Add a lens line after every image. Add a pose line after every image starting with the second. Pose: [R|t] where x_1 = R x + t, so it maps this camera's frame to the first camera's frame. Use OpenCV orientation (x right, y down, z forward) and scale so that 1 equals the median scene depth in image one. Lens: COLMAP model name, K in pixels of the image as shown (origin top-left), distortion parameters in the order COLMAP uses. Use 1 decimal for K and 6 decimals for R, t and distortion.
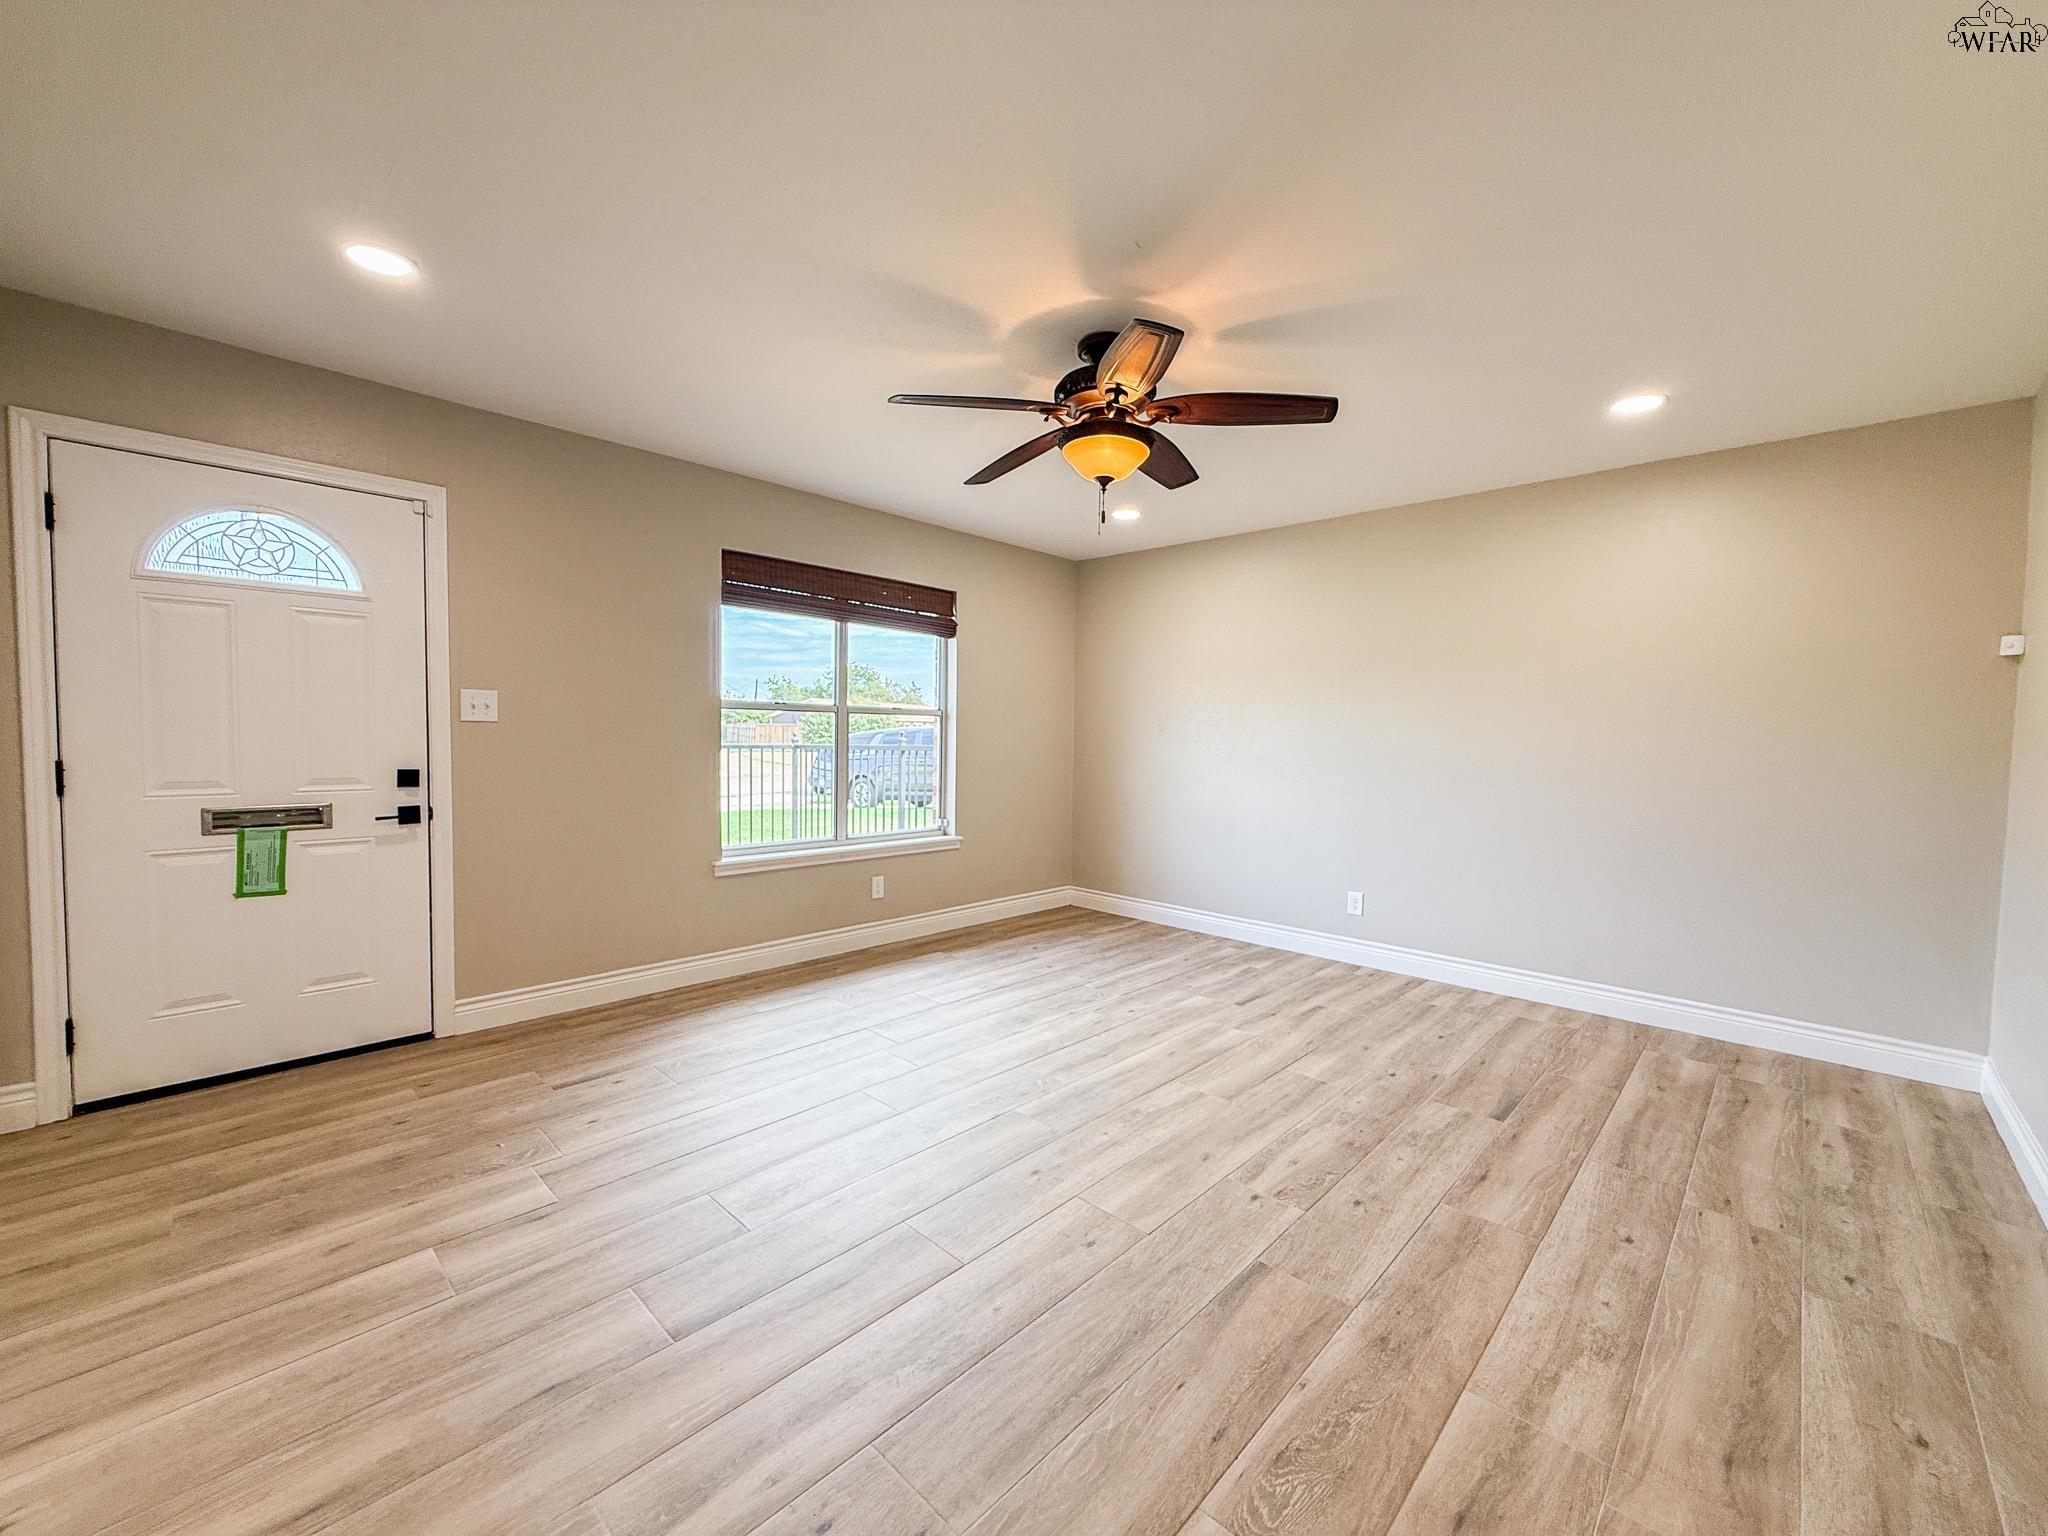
lens RADIAL K [[813.0, 0, 1024.0], [0, 813.0, 768.0], [0, 0, 1]] dist [0.001310, 0.000260]
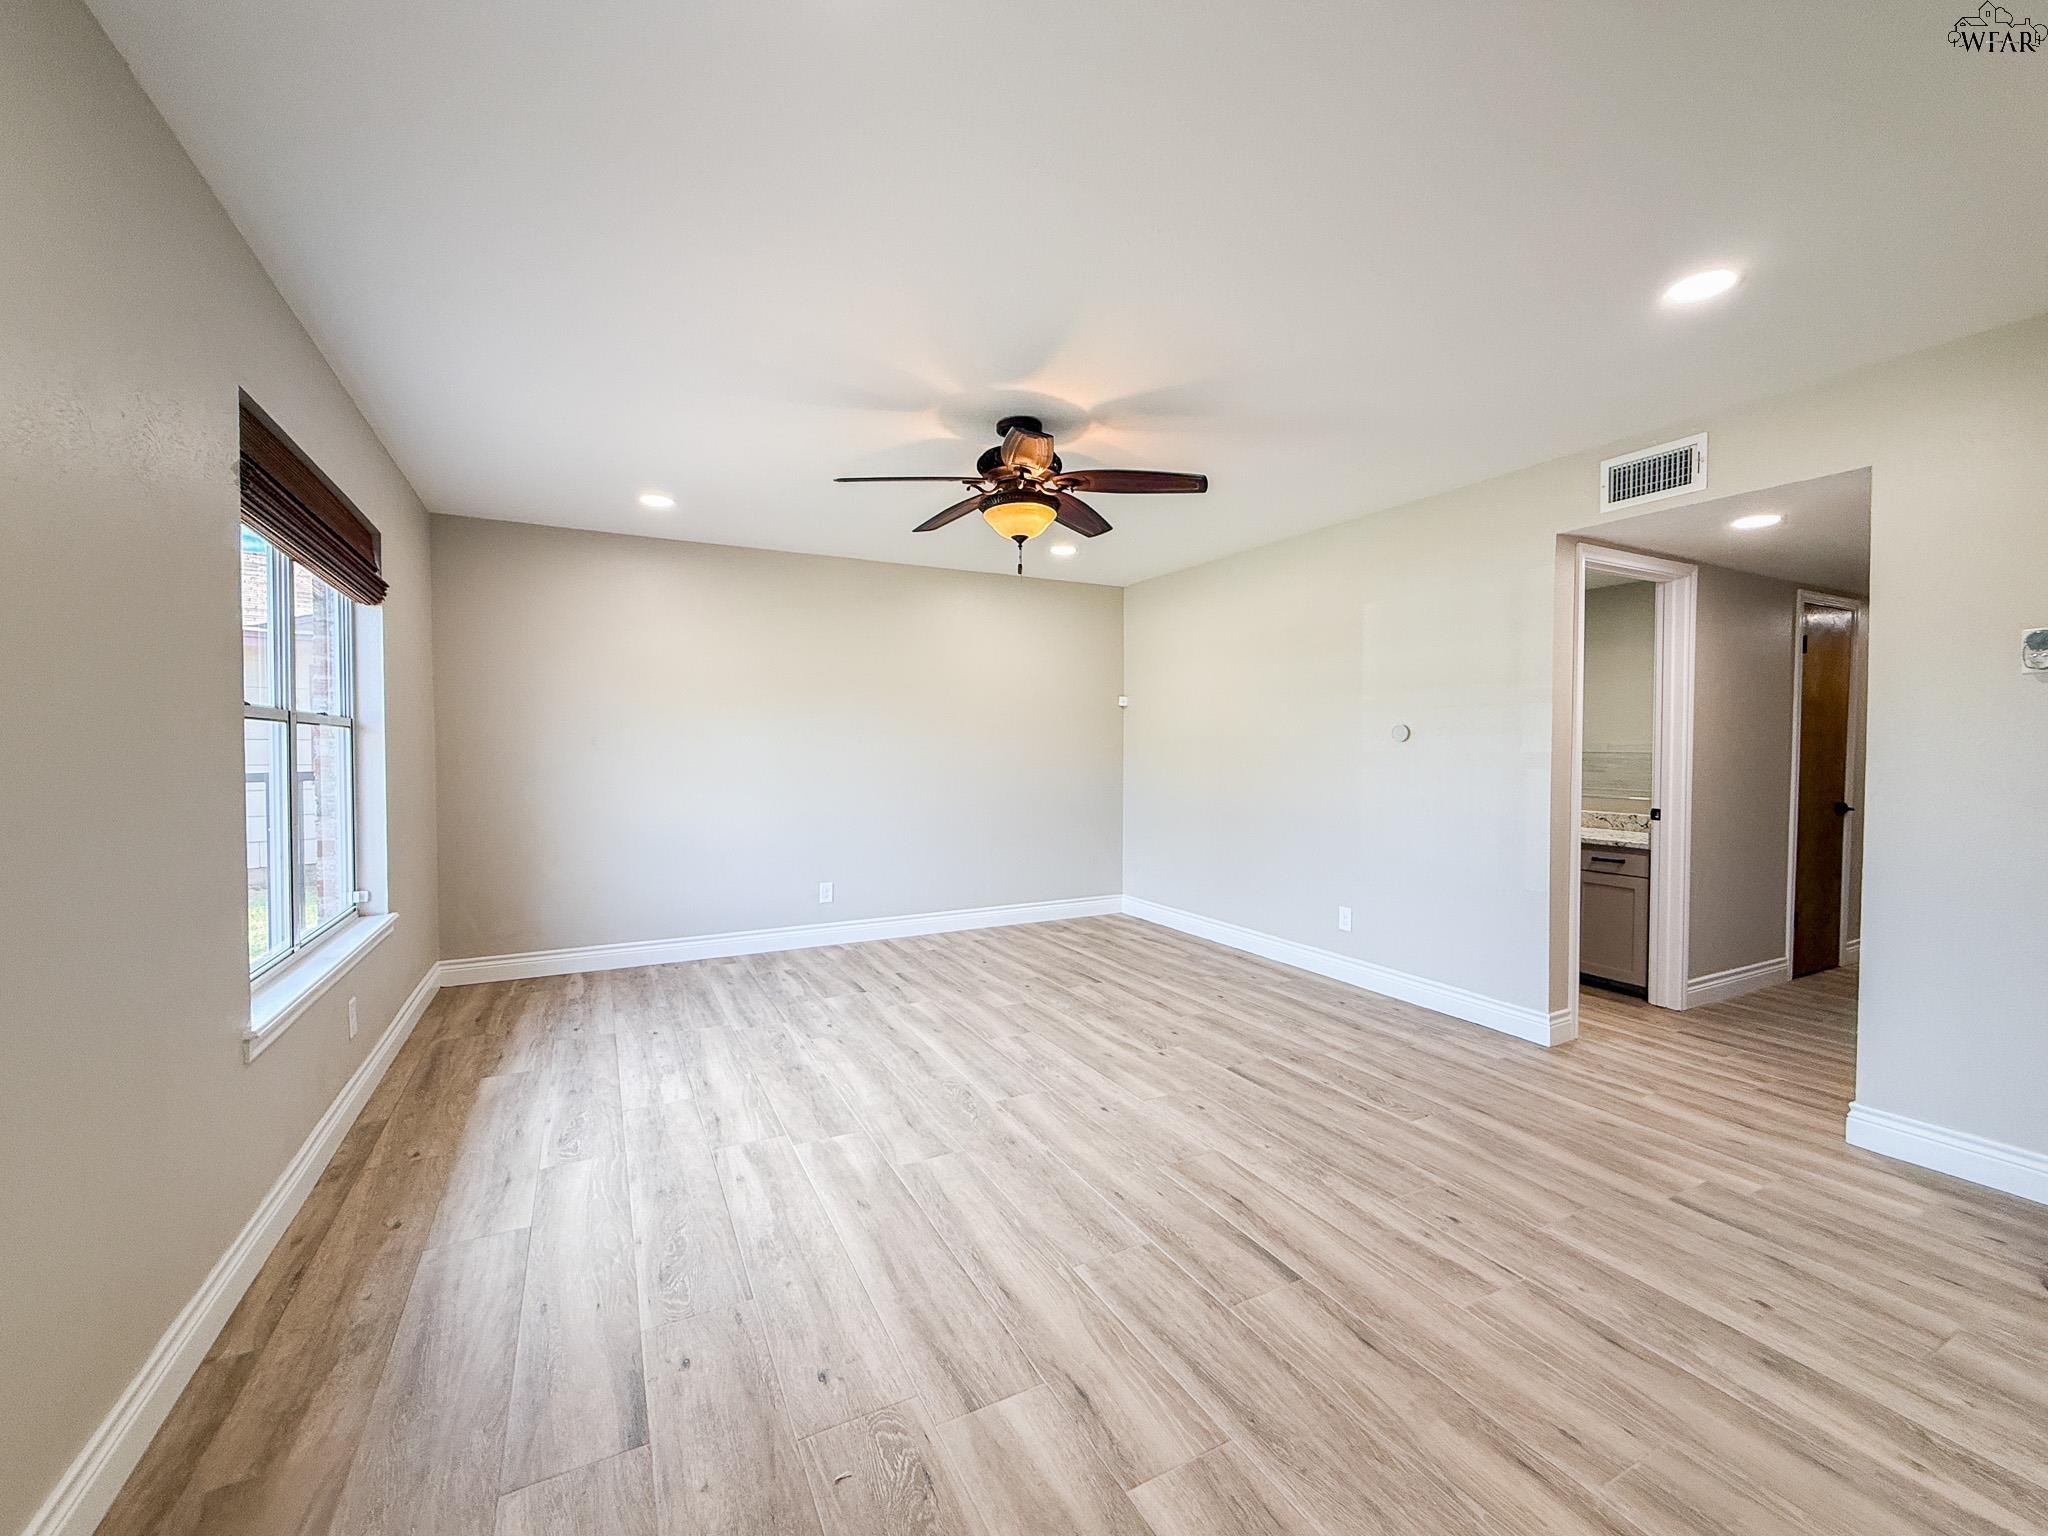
lens RADIAL K [[827.0, 0, 1013.8], [0, 827.0, 770.4], [0, 0, 1]] dist [-0.000323, 0.000037]
pose [[0.328698, -0.043192, 0.943447, -0.918792], [0.045746, 0.998509, 0.029774, -0.044884], [-0.943327, 0.033372, 0.330184, 0.540357]]
